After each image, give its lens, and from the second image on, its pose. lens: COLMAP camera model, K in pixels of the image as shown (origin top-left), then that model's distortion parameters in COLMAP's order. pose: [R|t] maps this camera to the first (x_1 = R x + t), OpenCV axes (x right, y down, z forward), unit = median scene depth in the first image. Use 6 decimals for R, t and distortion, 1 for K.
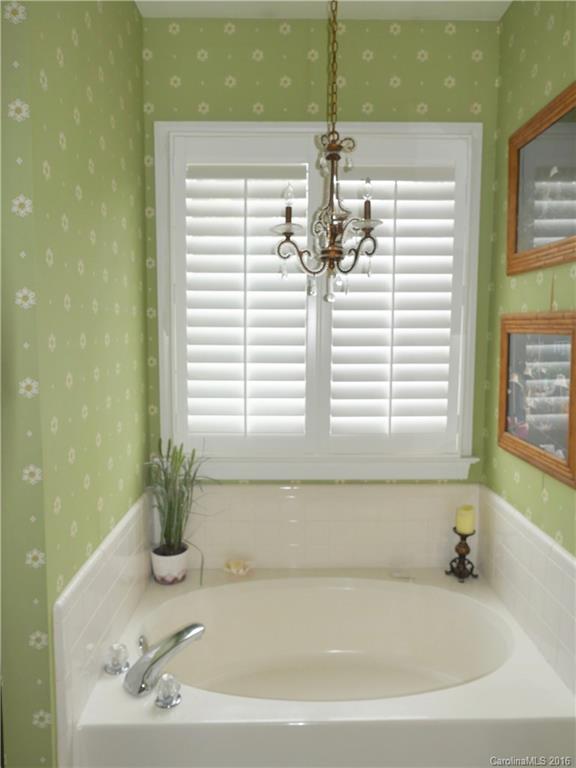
lens RADIAL K [[559.6, 0, 292.6], [0, 559.6, 385.4], [0, 0, 1]] dist [-0.010630, 0.006810]
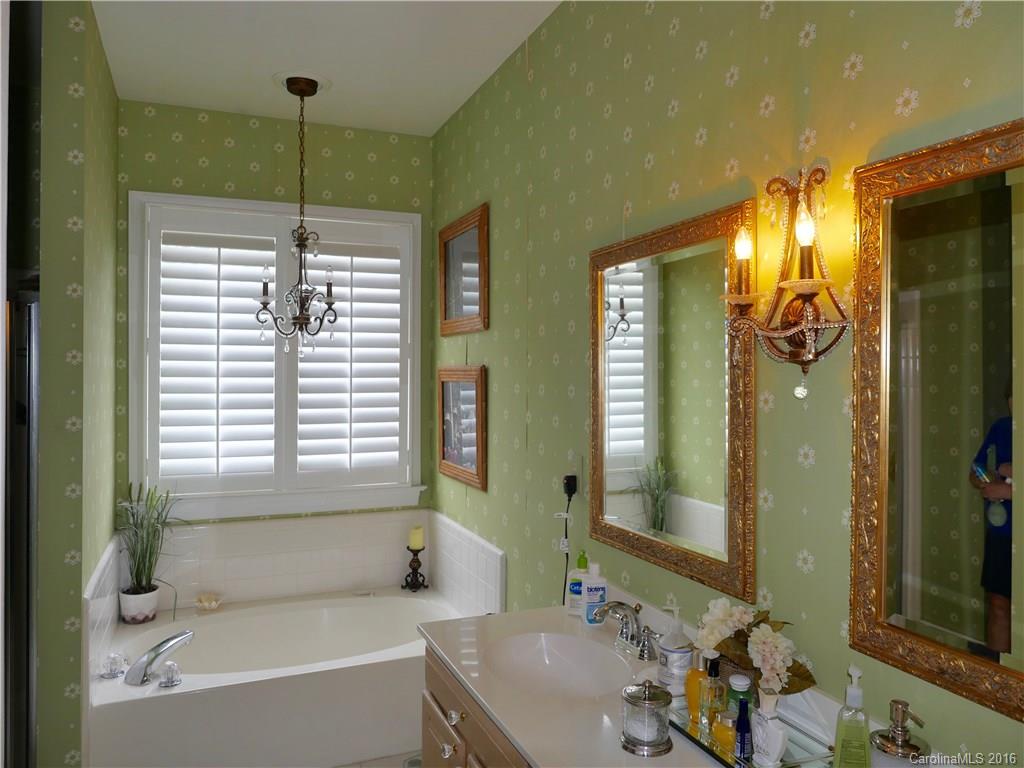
lens RADIAL K [[746.1, 0, 511.2], [0, 746.1, 374.5], [0, 0, 1]] dist [-0.010630, 0.006810]
pose [[0.928361, -0.001084, 0.371678, -0.094040], [0.039267, 0.994685, -0.095179, 0.054735], [-0.369600, 0.102955, 0.923470, -0.585674]]
